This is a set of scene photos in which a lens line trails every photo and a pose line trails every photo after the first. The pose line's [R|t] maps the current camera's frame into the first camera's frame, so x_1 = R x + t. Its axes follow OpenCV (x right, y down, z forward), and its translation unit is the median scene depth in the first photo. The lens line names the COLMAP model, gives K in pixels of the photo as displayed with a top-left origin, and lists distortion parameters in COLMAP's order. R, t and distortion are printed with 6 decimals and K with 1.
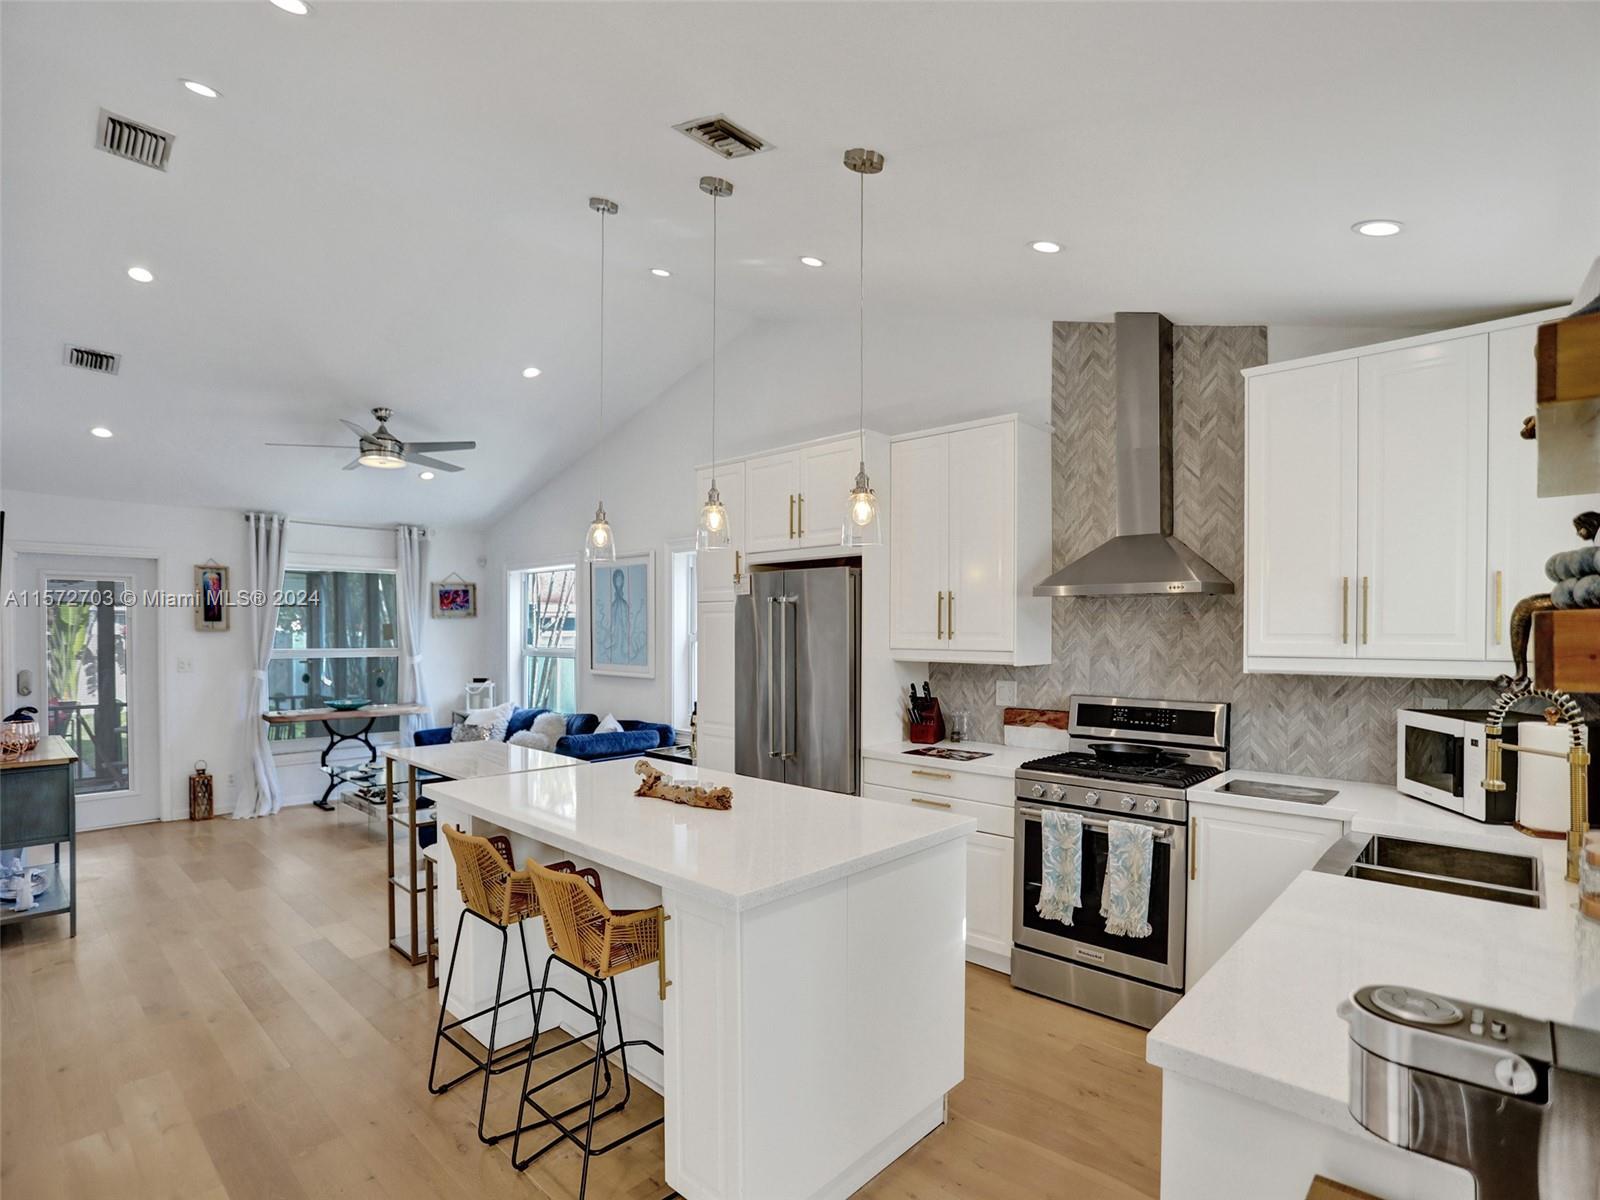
lens RADIAL K [[804.8, 0, 794.4], [0, 804.8, 635.0], [0, 0, 1]] dist [-0.058064, 0.029349]
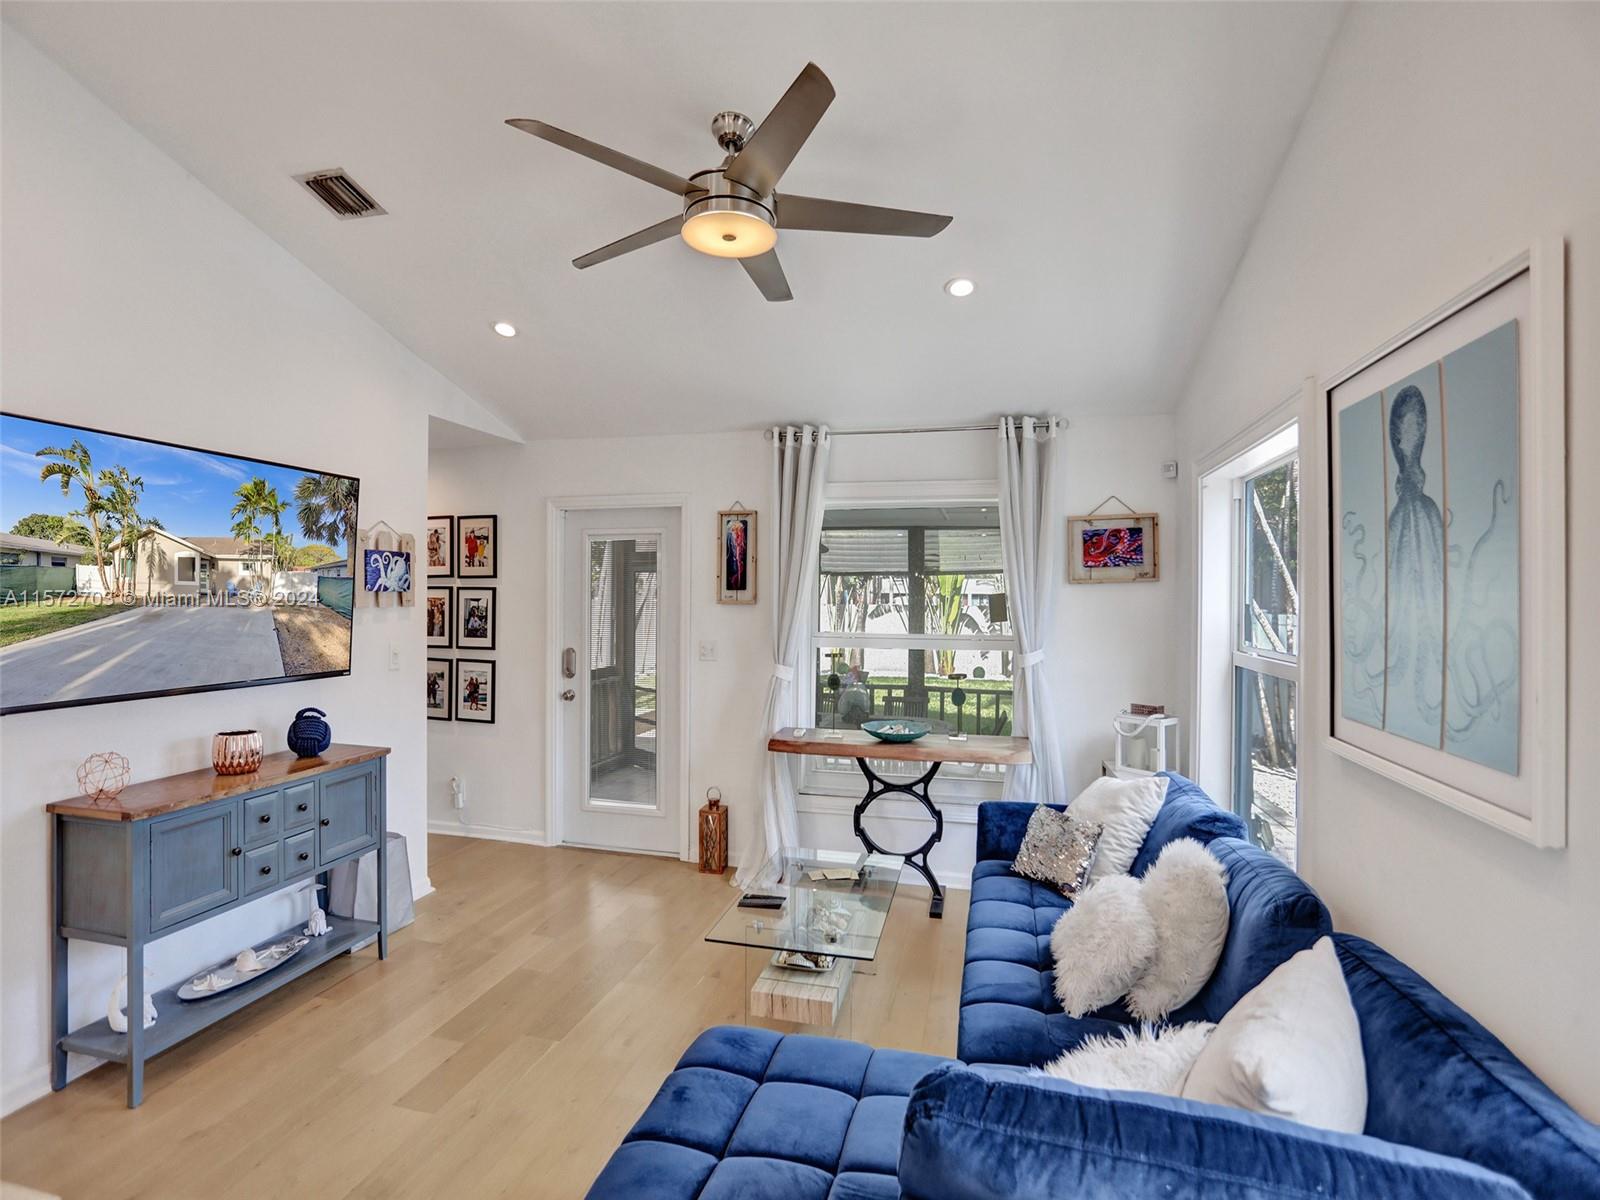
lens RADIAL K [[803.8, 0, 791.6], [0, 803.8, 608.2], [0, 0, 1]] dist [-0.065455, 0.030559]
pose [[0.484808, 0.013615, -0.874514, -0.095147], [-0.014042, 0.999871, 0.007781, -0.008019], [0.874508, 0.008508, 0.484937, 0.720677]]
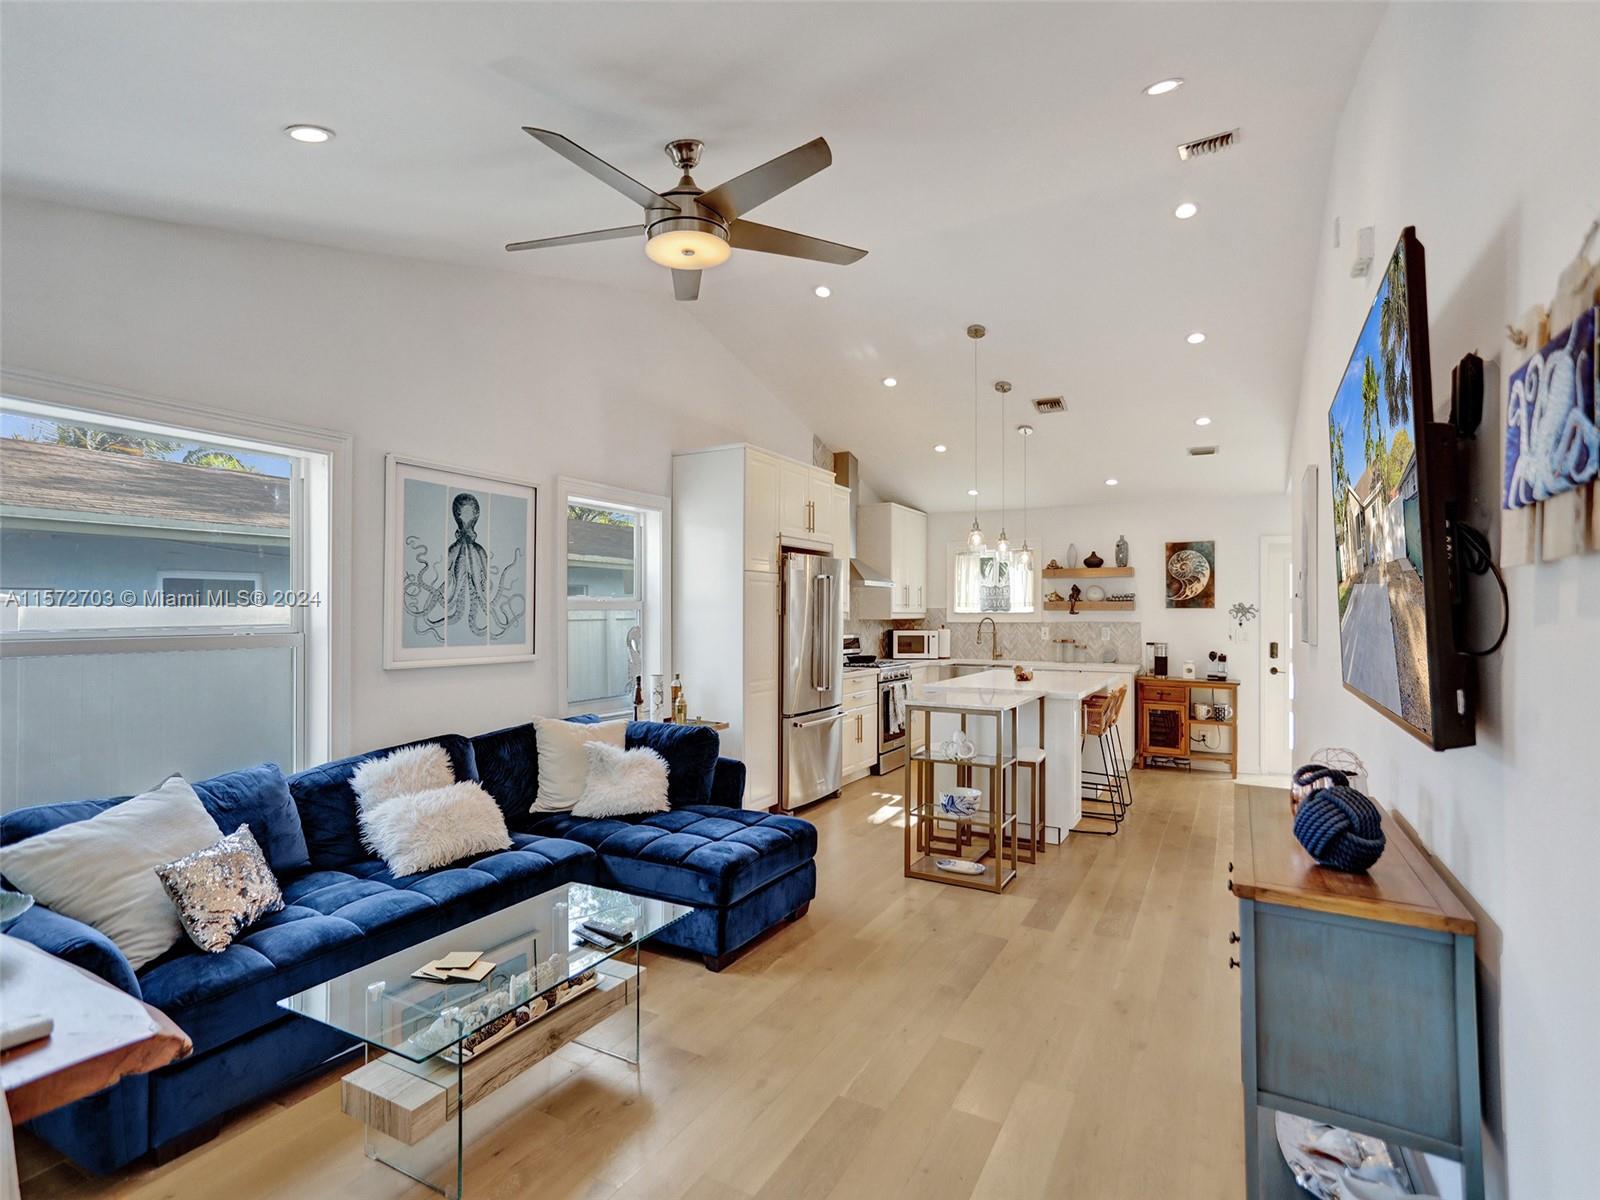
lens RADIAL K [[784.3, 0, 799.2], [0, 784.3, 606.3], [0, 0, 1]] dist [-0.001400, -0.000015]
pose [[-0.247957, 0.005661, 0.968755, -0.889630], [0.002394, 0.999983, -0.005231, 0.008829], [-0.968768, 0.001022, -0.247966, 0.925842]]
